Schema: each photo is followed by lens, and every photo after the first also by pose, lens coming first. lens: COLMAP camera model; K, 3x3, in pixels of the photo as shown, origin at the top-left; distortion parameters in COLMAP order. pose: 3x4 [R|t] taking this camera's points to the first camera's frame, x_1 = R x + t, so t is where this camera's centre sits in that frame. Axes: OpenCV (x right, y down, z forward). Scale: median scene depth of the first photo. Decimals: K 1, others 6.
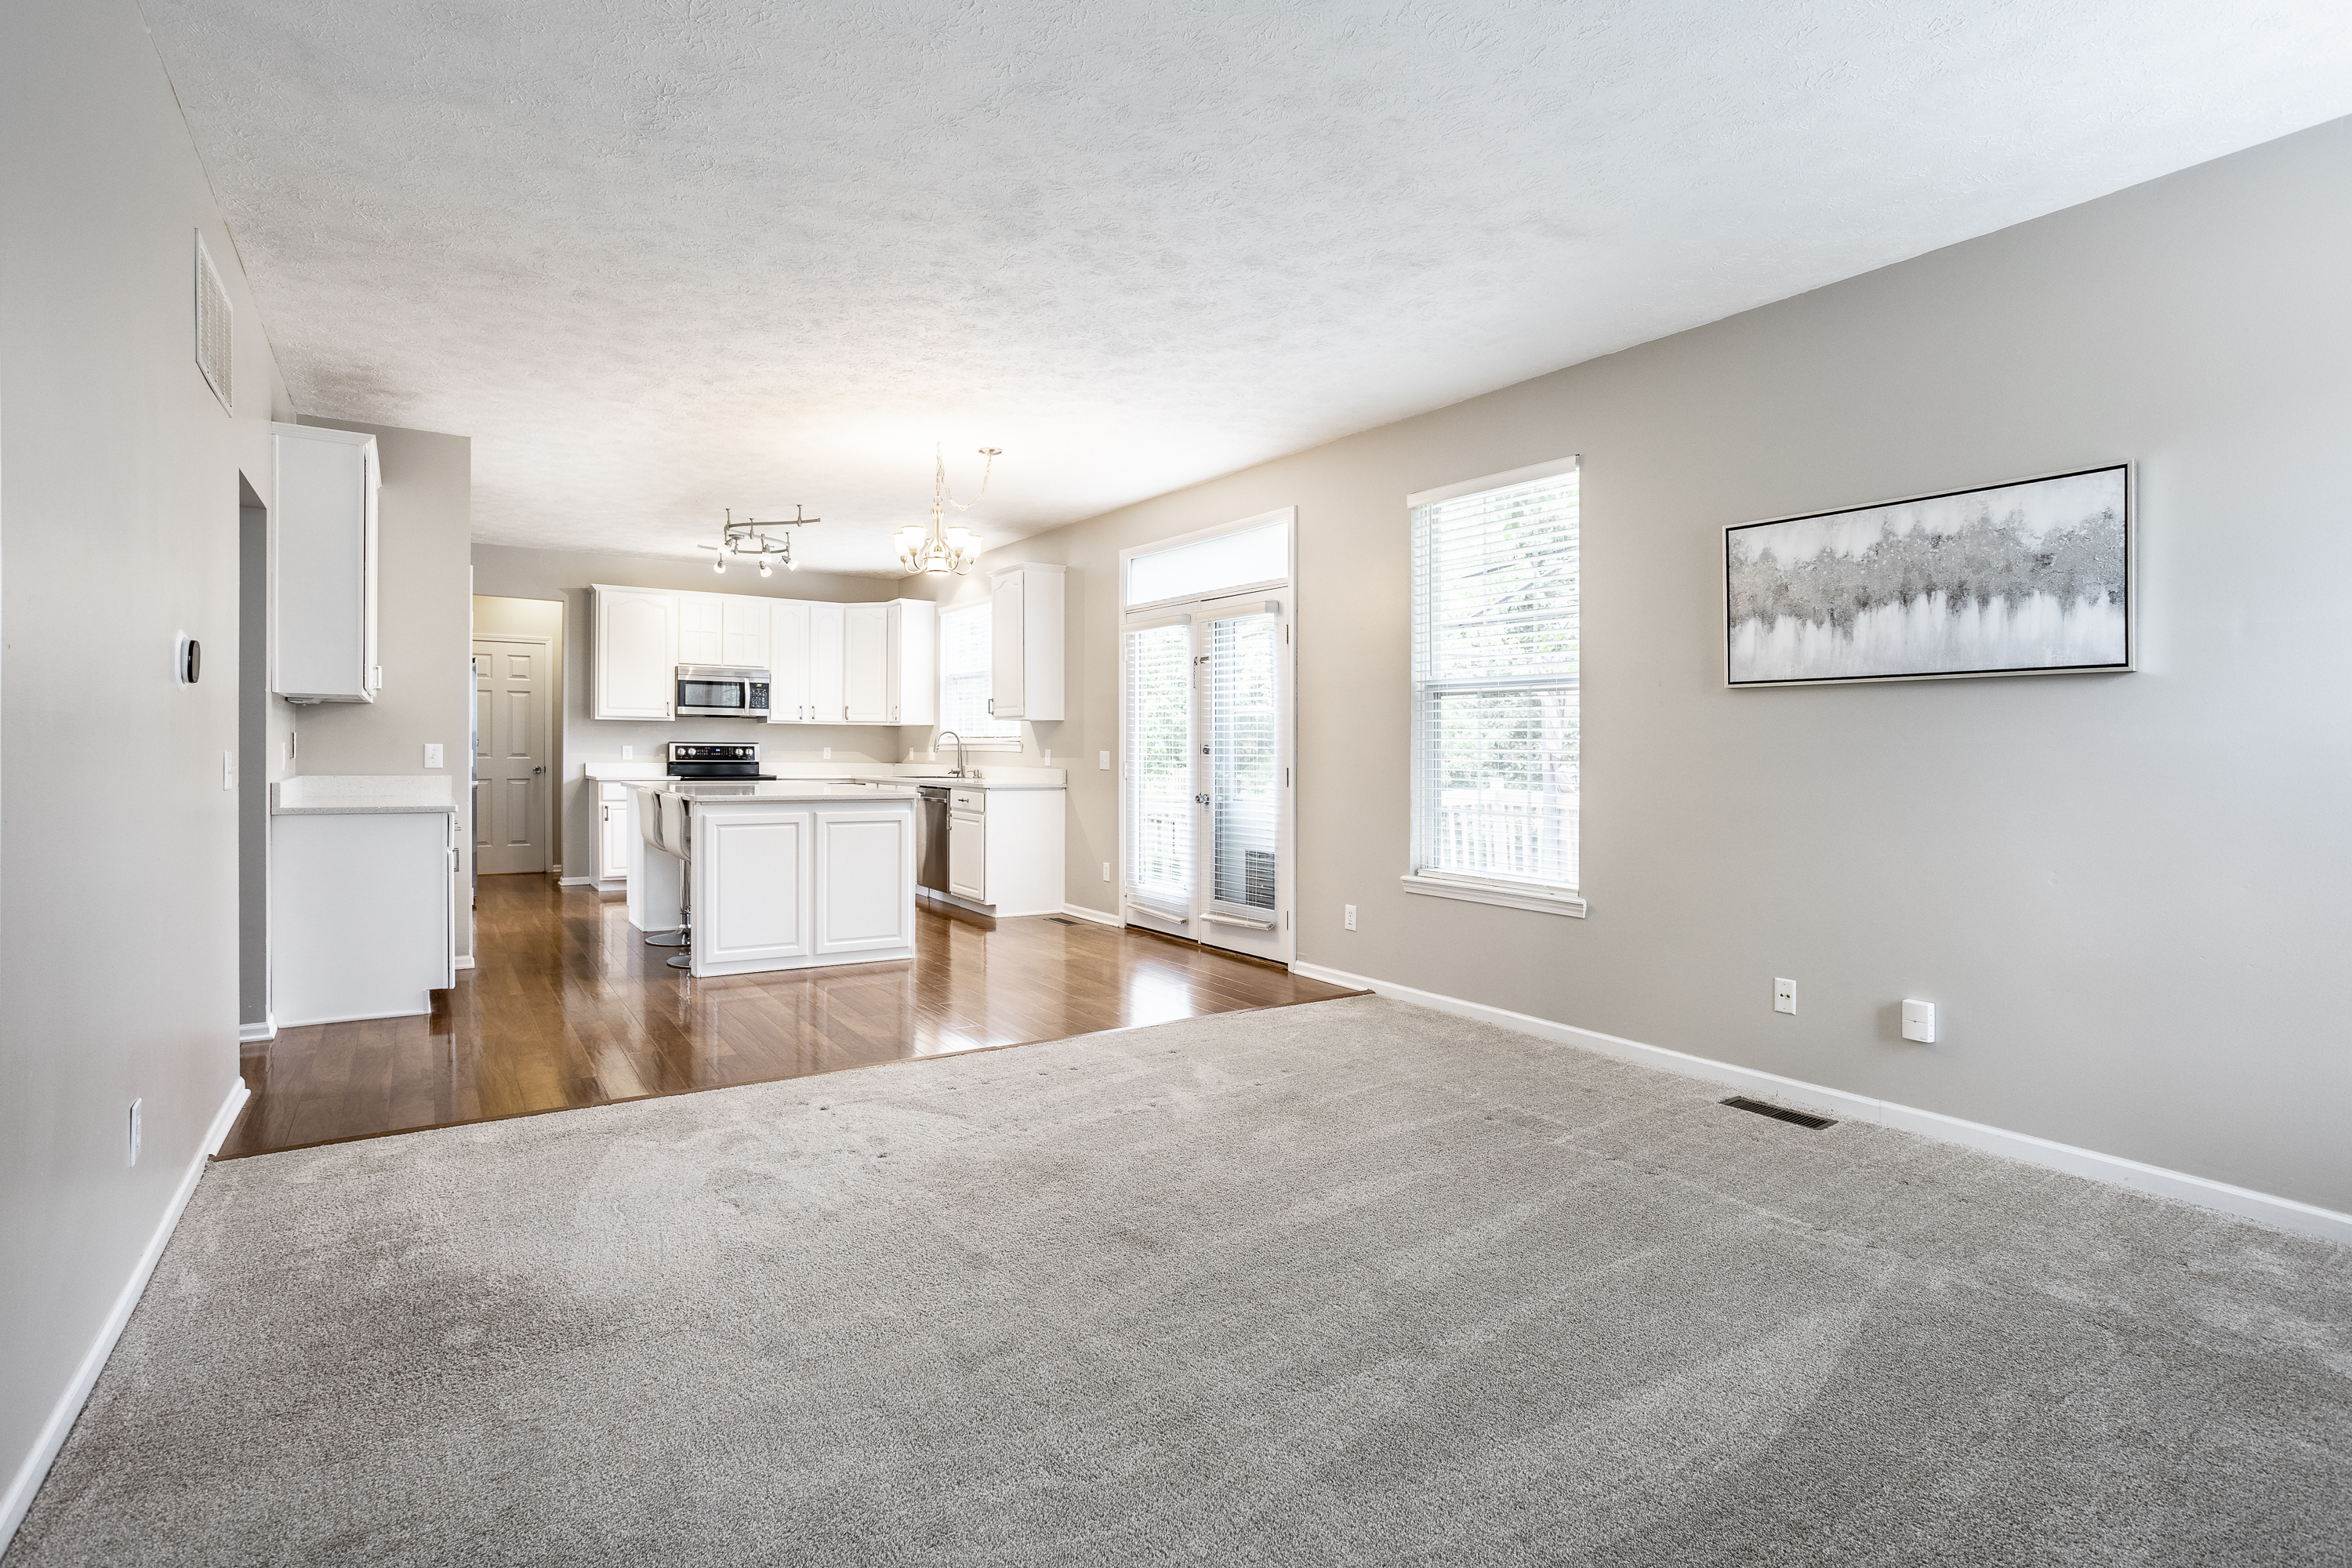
lens RADIAL K [[1177.9, 0, 1163.8], [0, 1177.9, 764.0], [0, 0, 1]] dist [-0.003374, -0.000043]
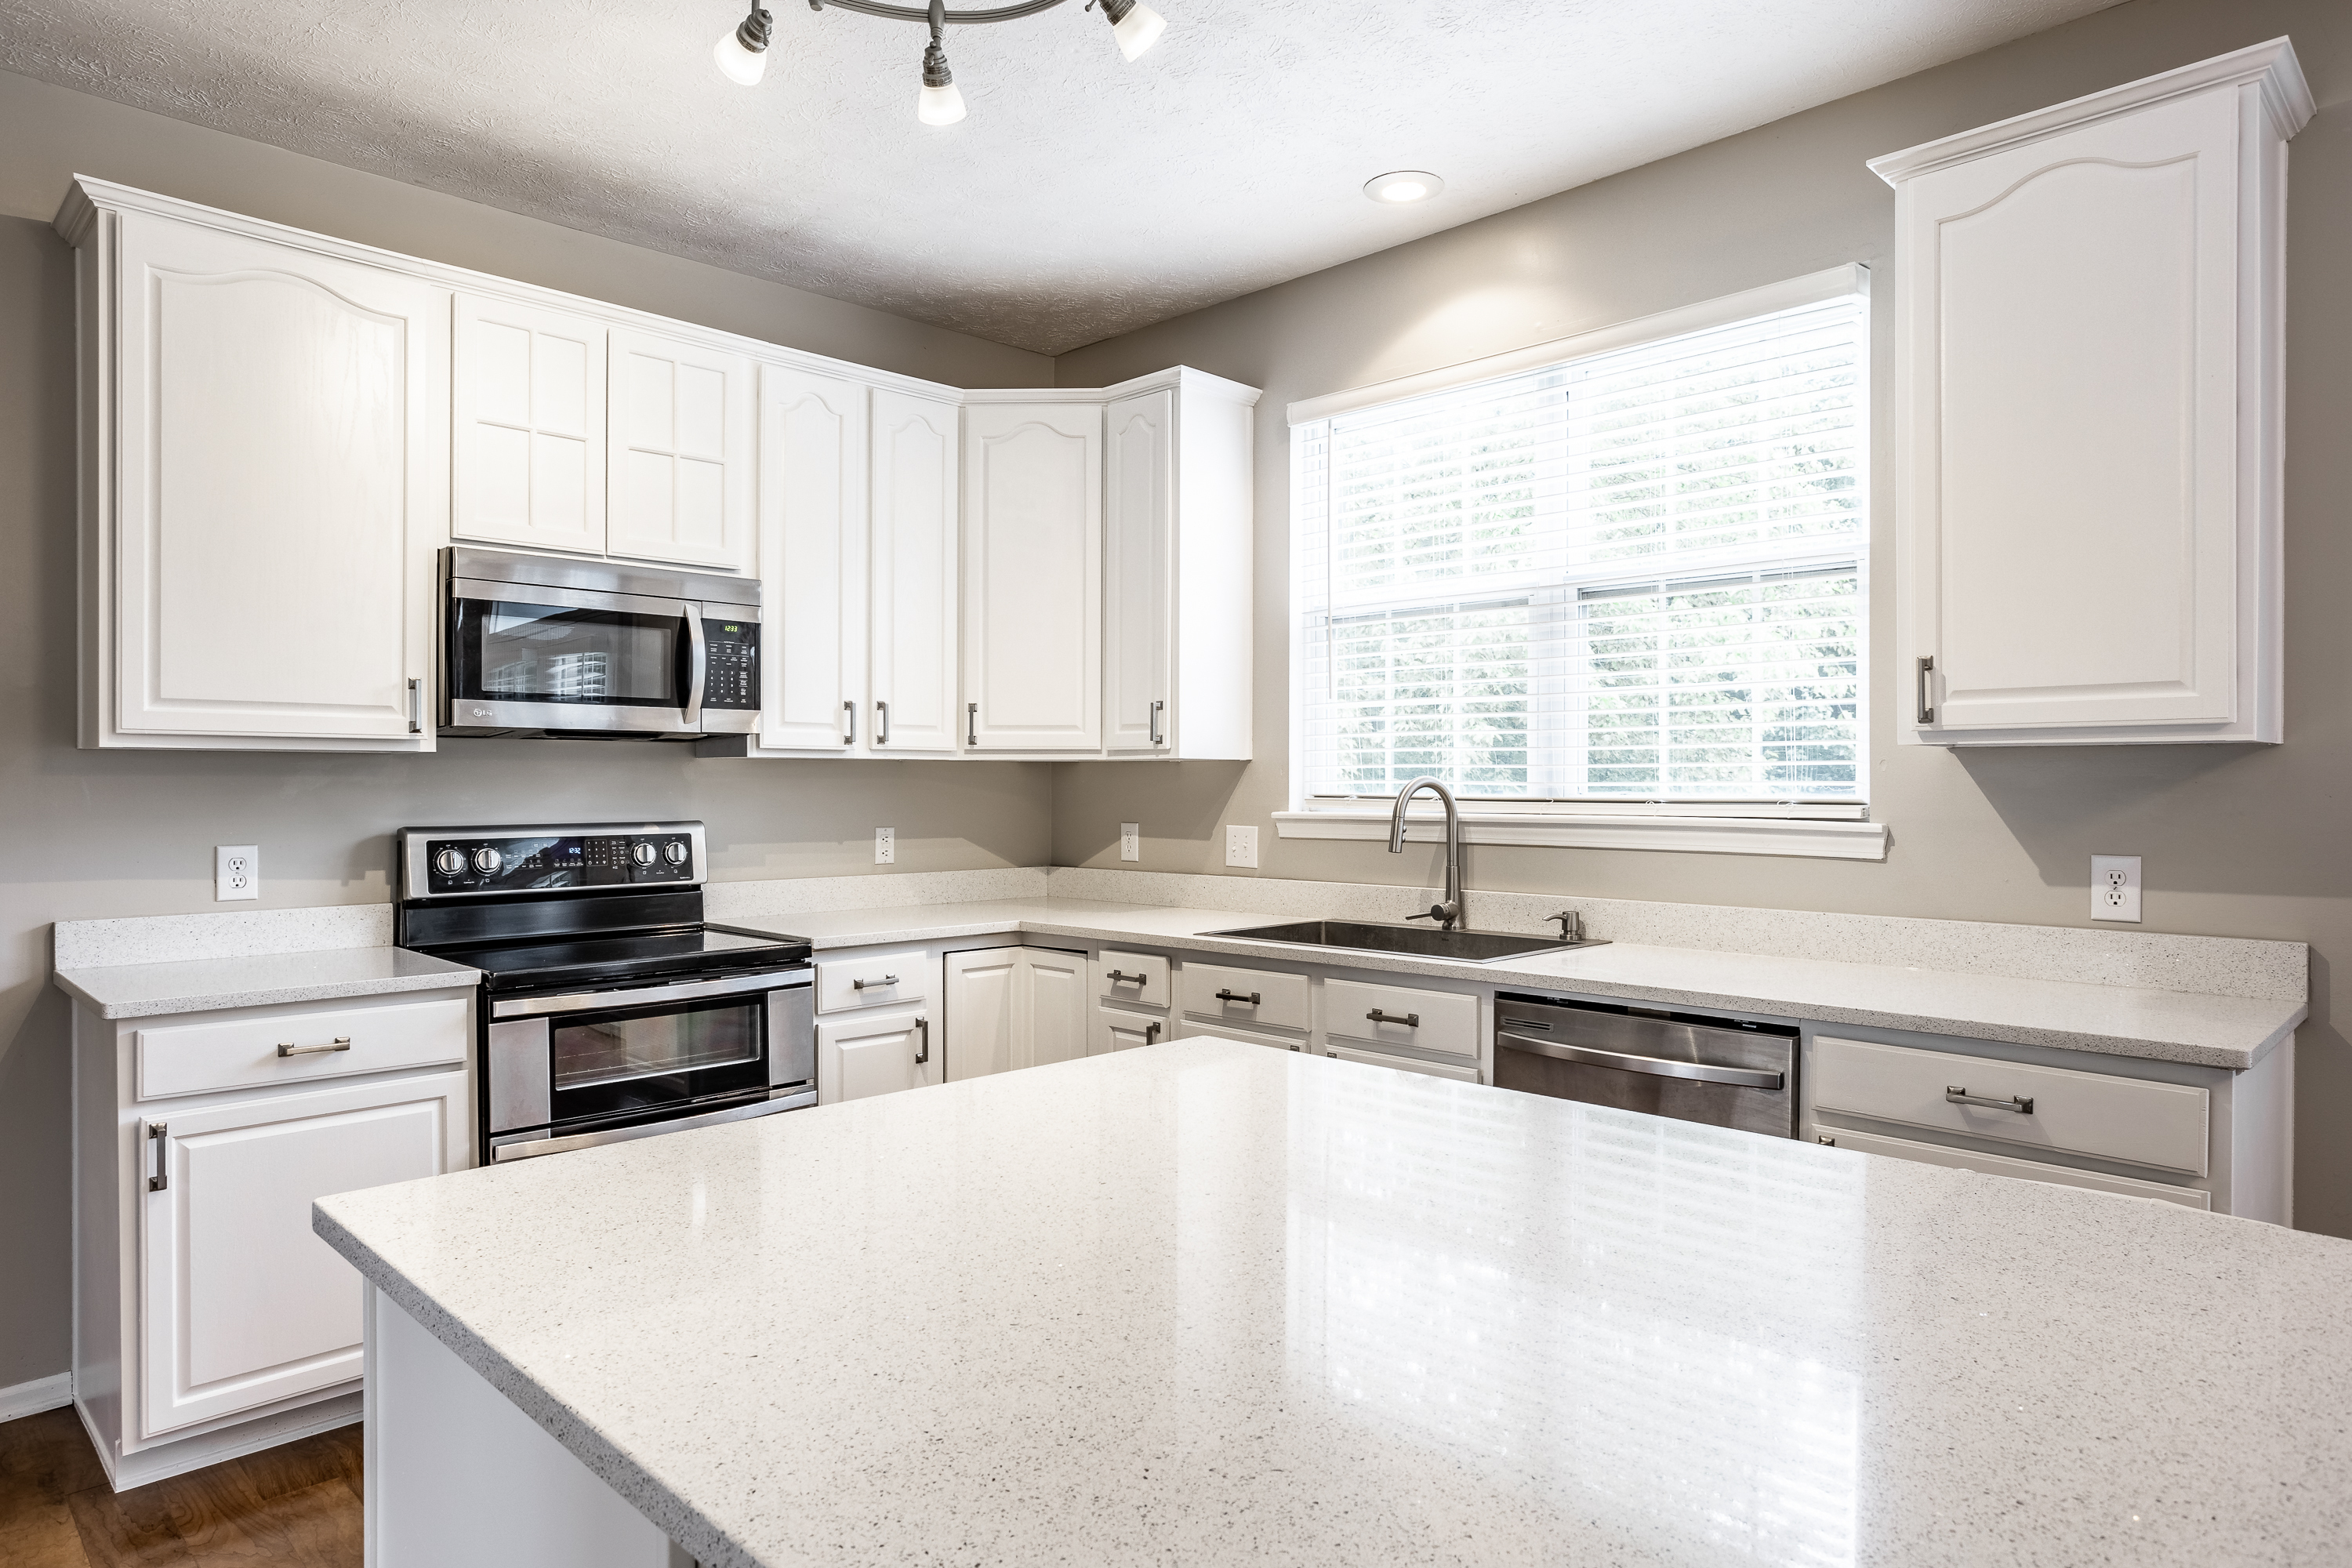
lens RADIAL K [[1402.4, 0, 1189.0], [0, 1402.4, 790.9], [0, 0, 1]] dist [0.002087, -0.000276]
pose [[0.975923, -0.010797, 0.217846, -0.308463], [0.010688, 0.999941, 0.001679, -0.025817], [-0.217851, 0.000690, 0.975982, 0.632348]]
